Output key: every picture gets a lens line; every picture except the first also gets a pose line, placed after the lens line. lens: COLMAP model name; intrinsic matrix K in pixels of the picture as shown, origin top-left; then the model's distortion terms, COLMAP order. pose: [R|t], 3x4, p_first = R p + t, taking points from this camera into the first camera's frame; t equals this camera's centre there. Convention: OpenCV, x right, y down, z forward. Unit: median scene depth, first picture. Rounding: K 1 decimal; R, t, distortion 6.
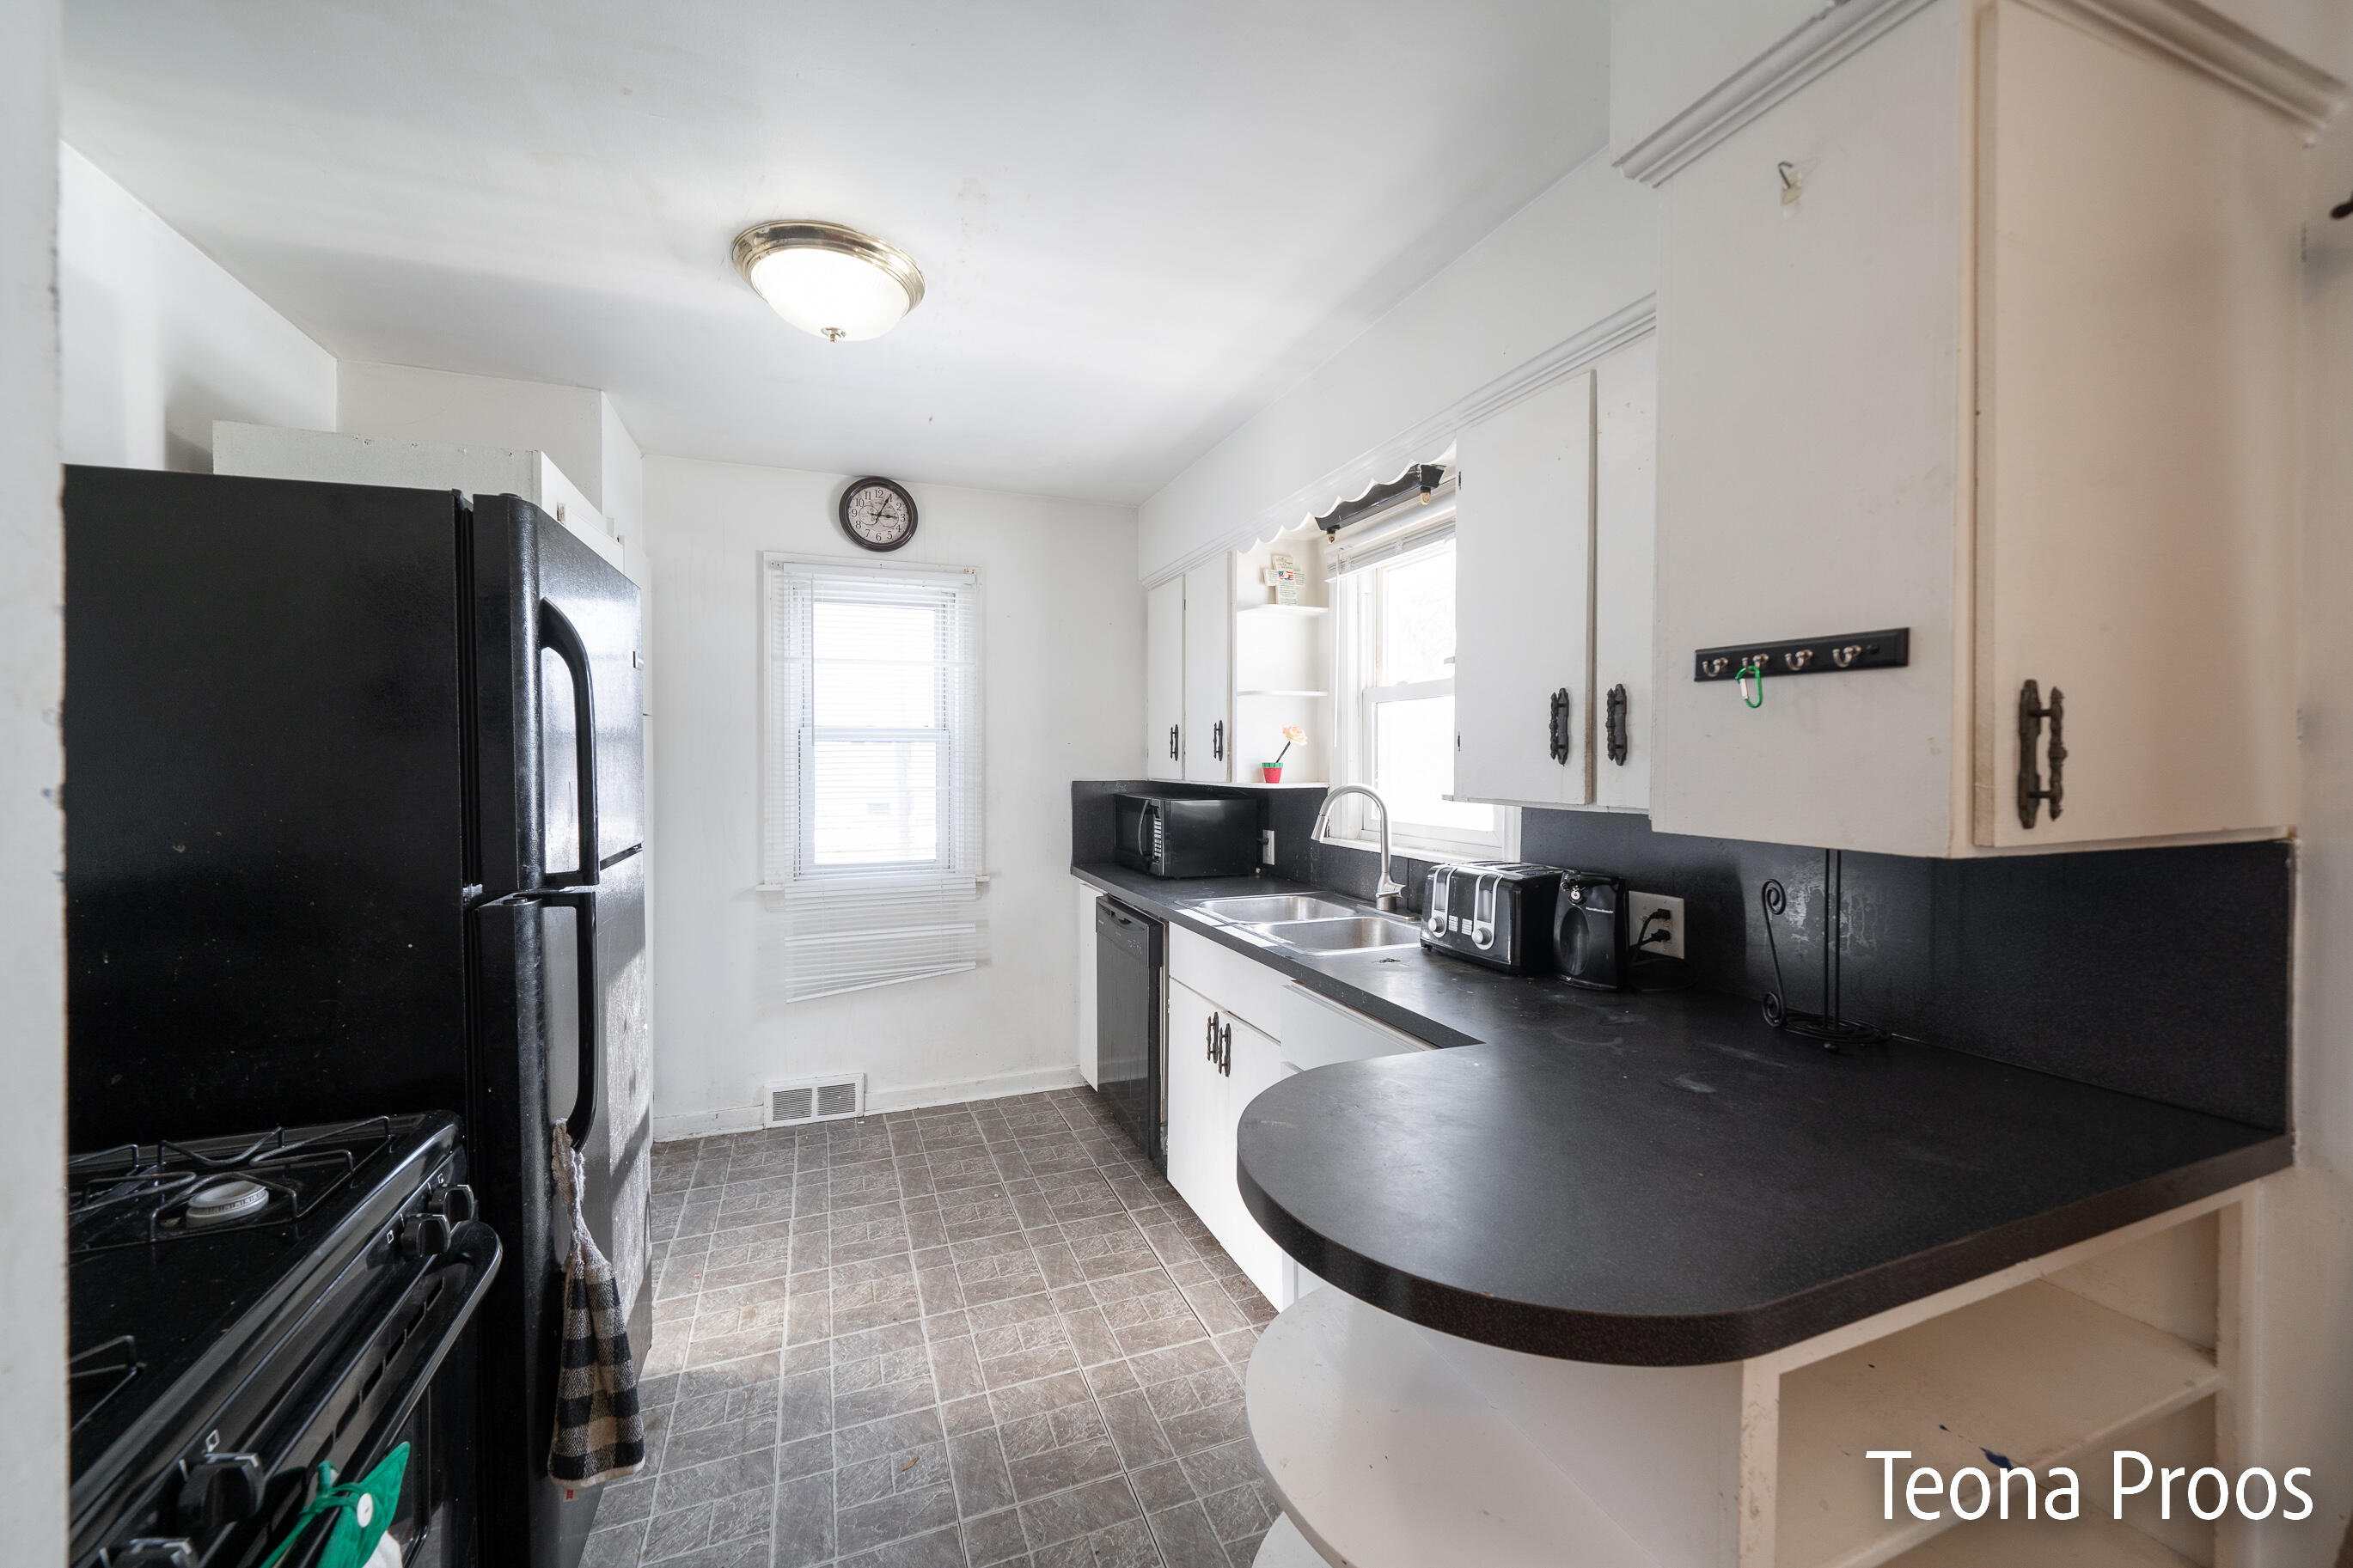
lens RADIAL K [[896.2, 0, 1177.8], [0, 896.2, 770.9], [0, 0, 1]] dist [-0.001663, -0.000184]
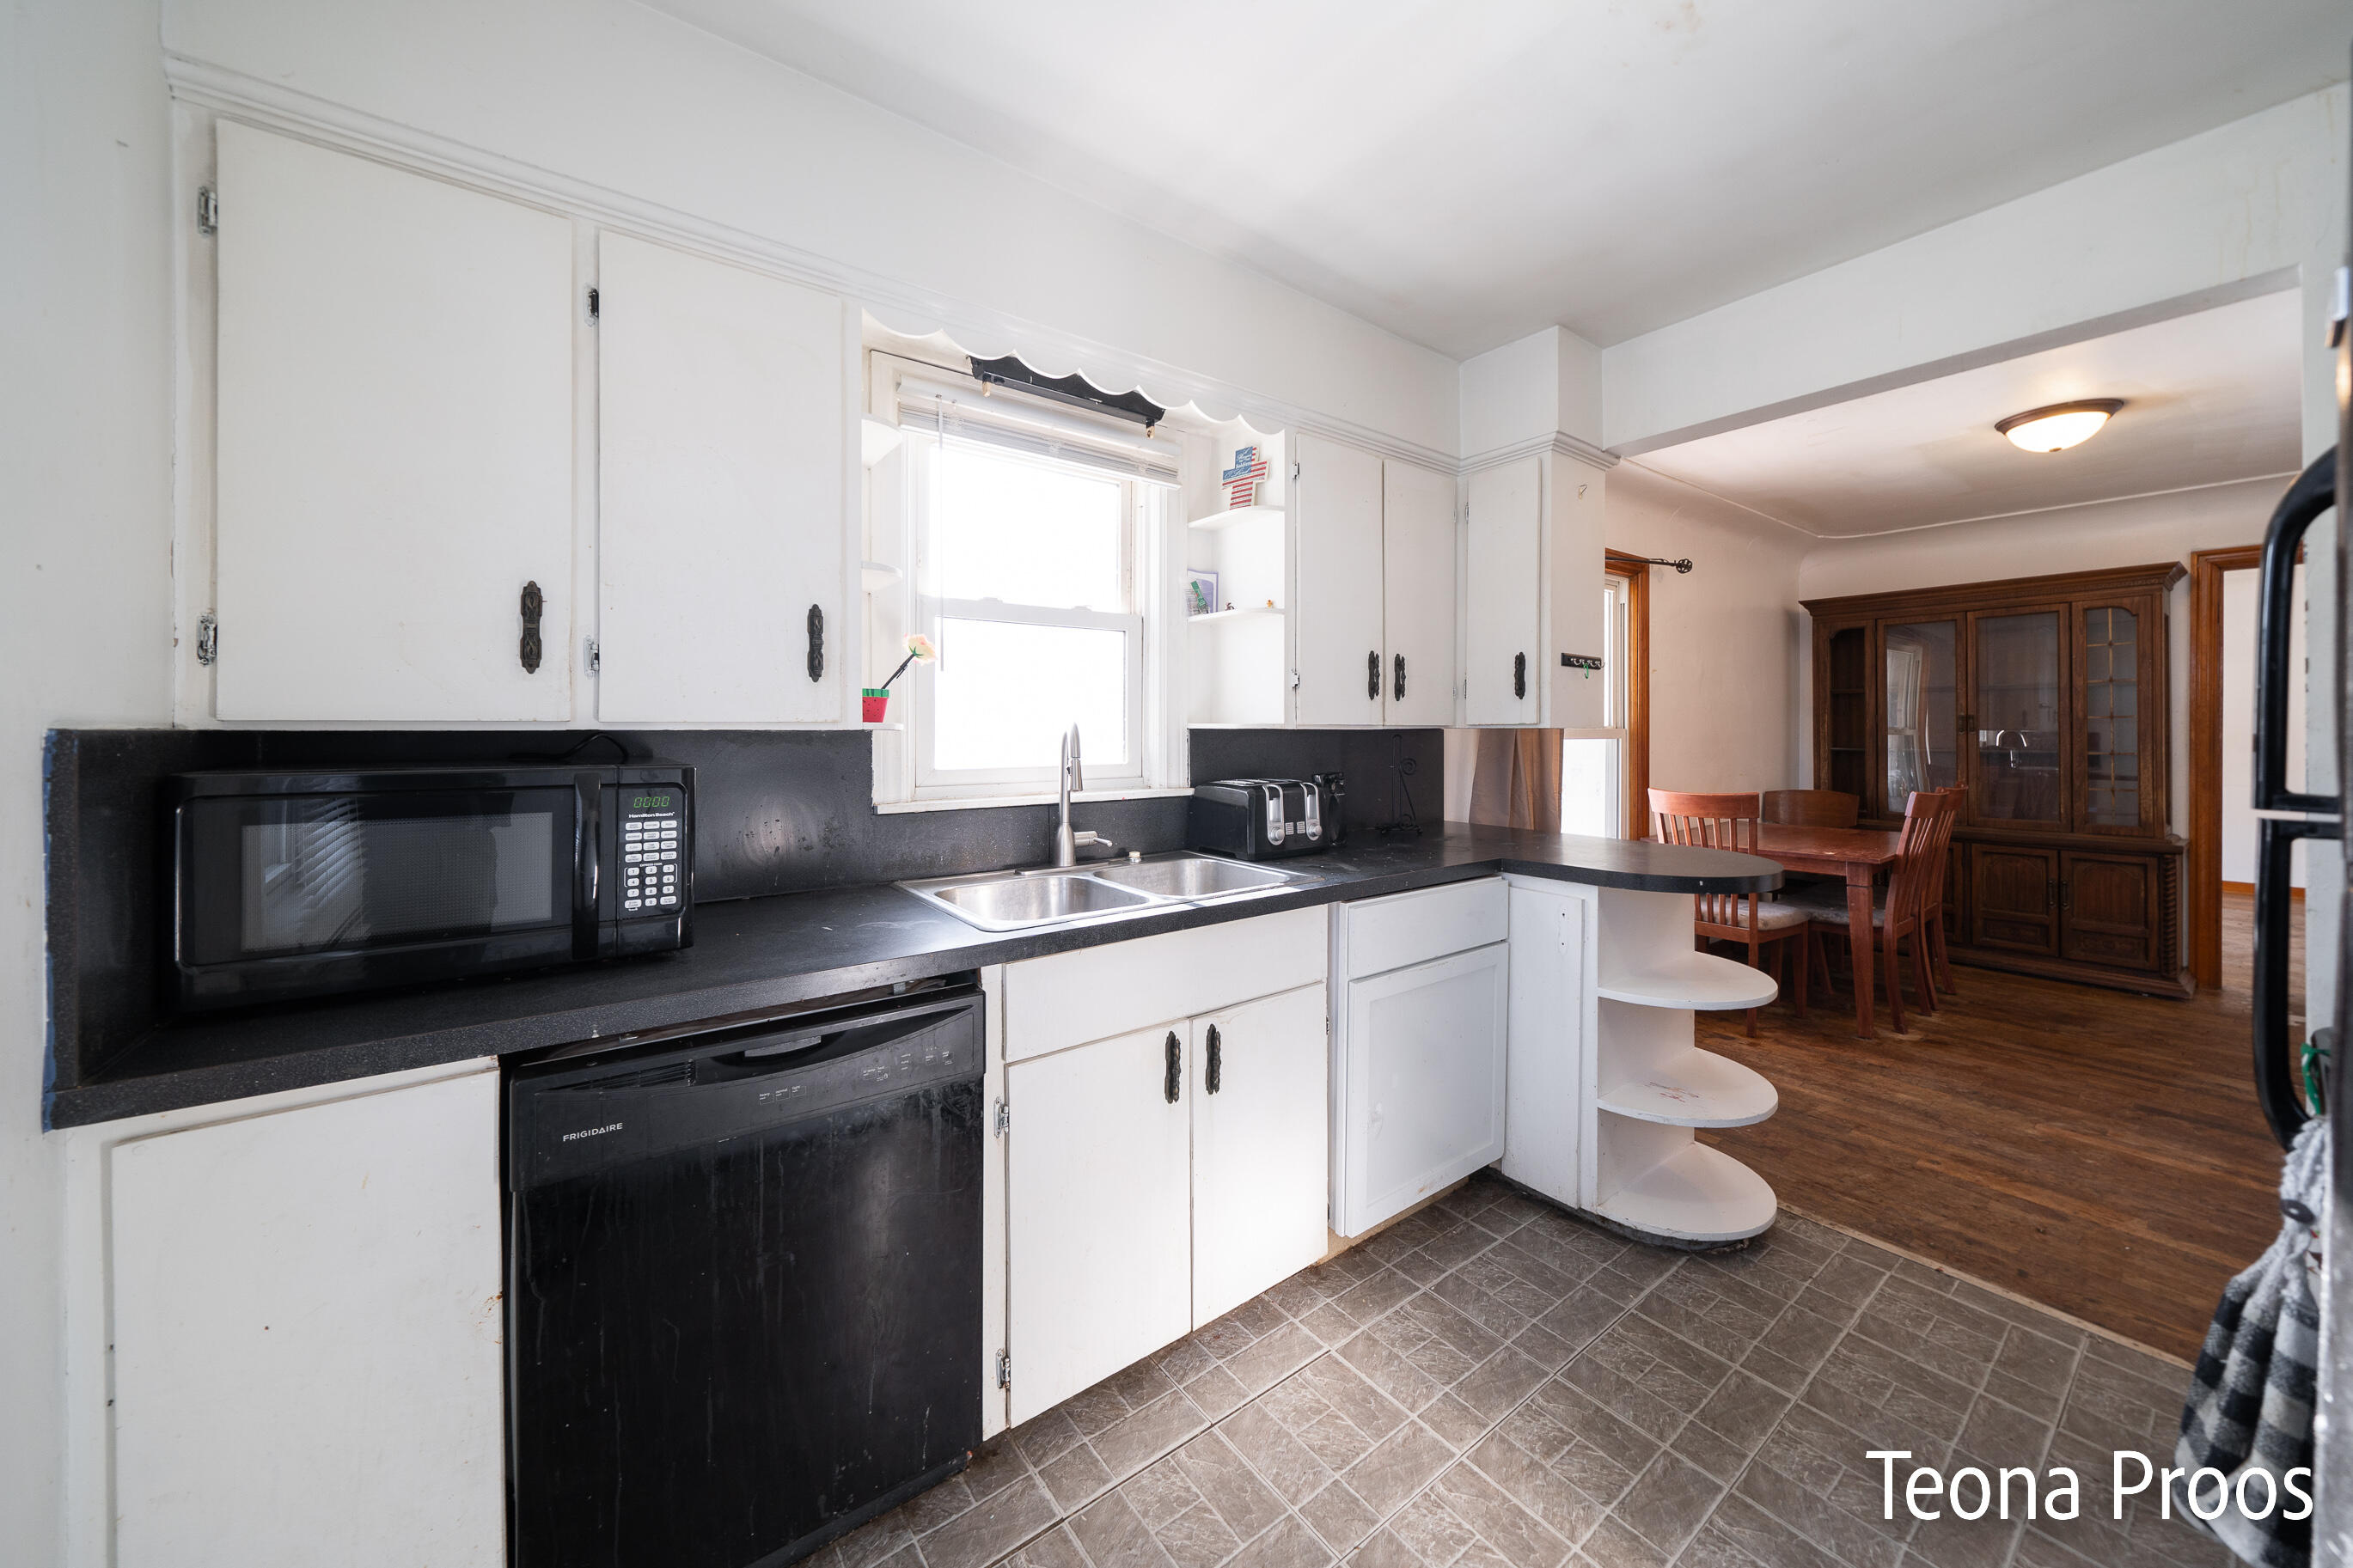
lens RADIAL K [[836.3, 0, 1194.0], [0, 836.3, 730.9], [0, 0, 1]] dist [-0.000859, -0.000134]
pose [[-0.268758, -0.005601, 0.963191, -0.880185], [0.013282, 0.999866, 0.009521, 0.028436], [-0.963116, 0.015352, -0.268648, 1.667186]]
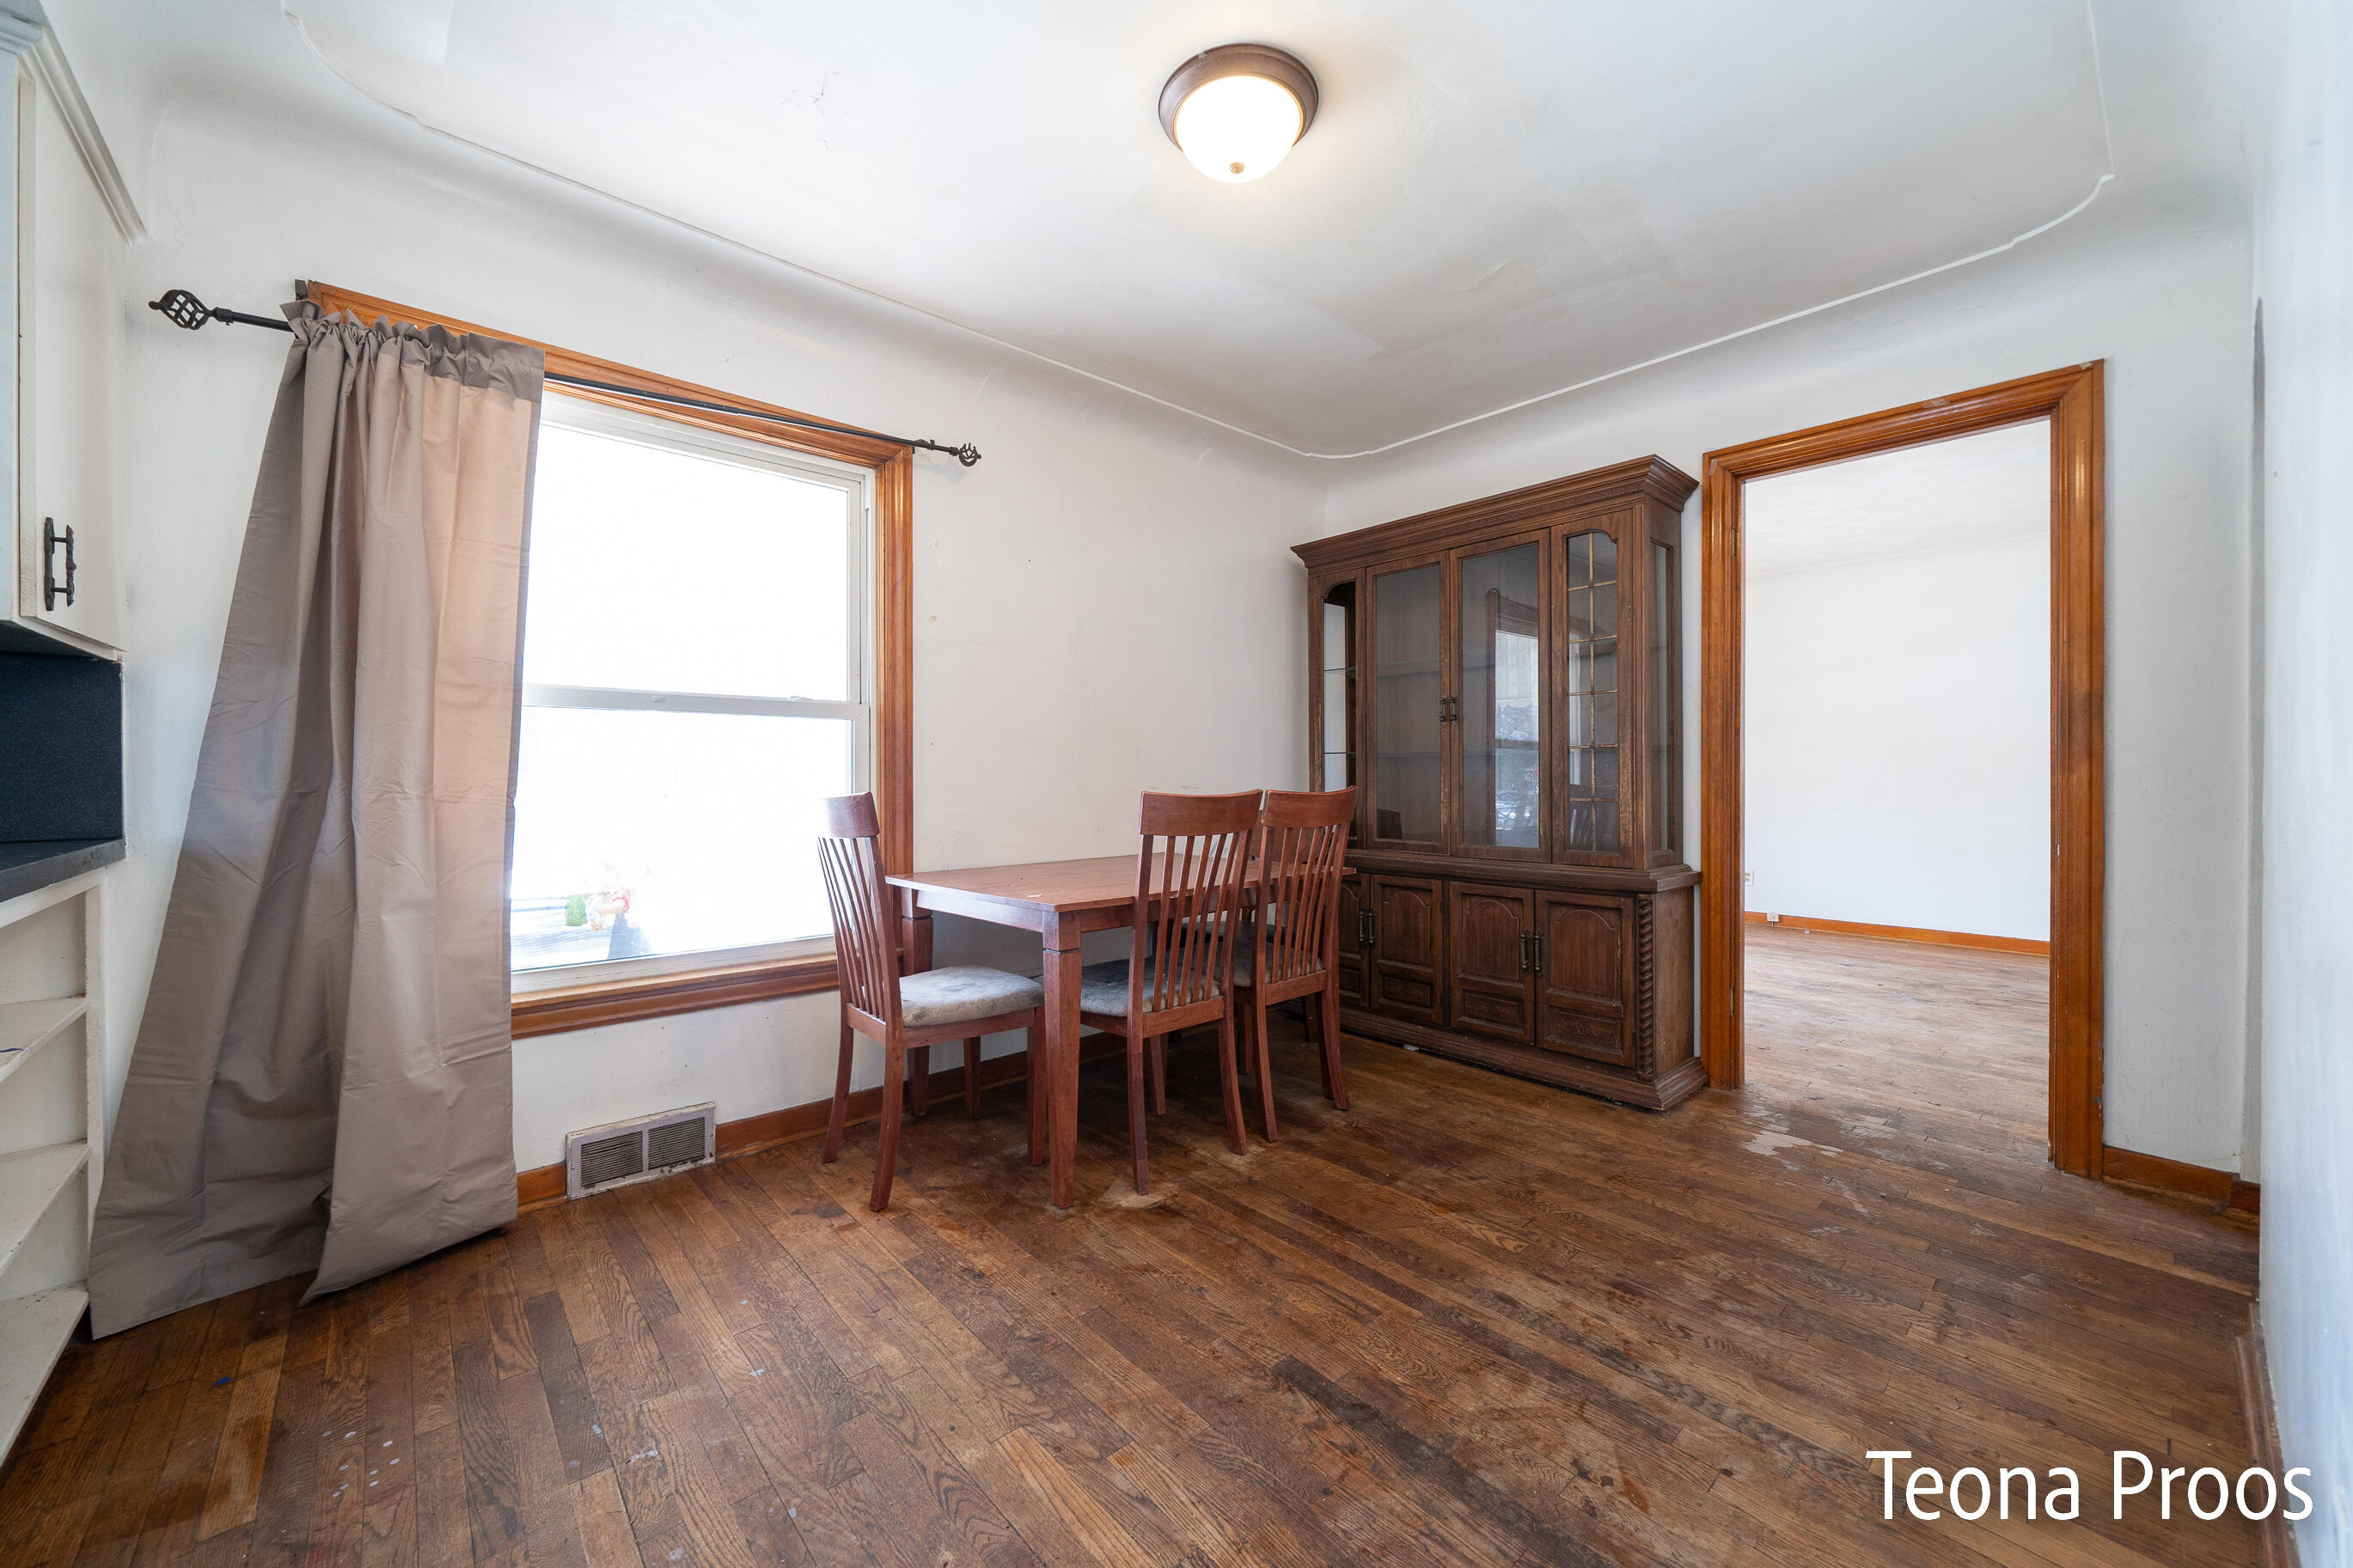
lens RADIAL K [[896.2, 0, 1185.1], [0, 896.2, 774.1], [0, 0, 1]] dist [-0.001663, -0.000184]
pose [[-0.353936, -0.004655, 0.935258, -0.635137], [0.010054, 0.999911, 0.008782, 0.183823], [-0.935216, 0.012511, -0.353857, -0.163439]]
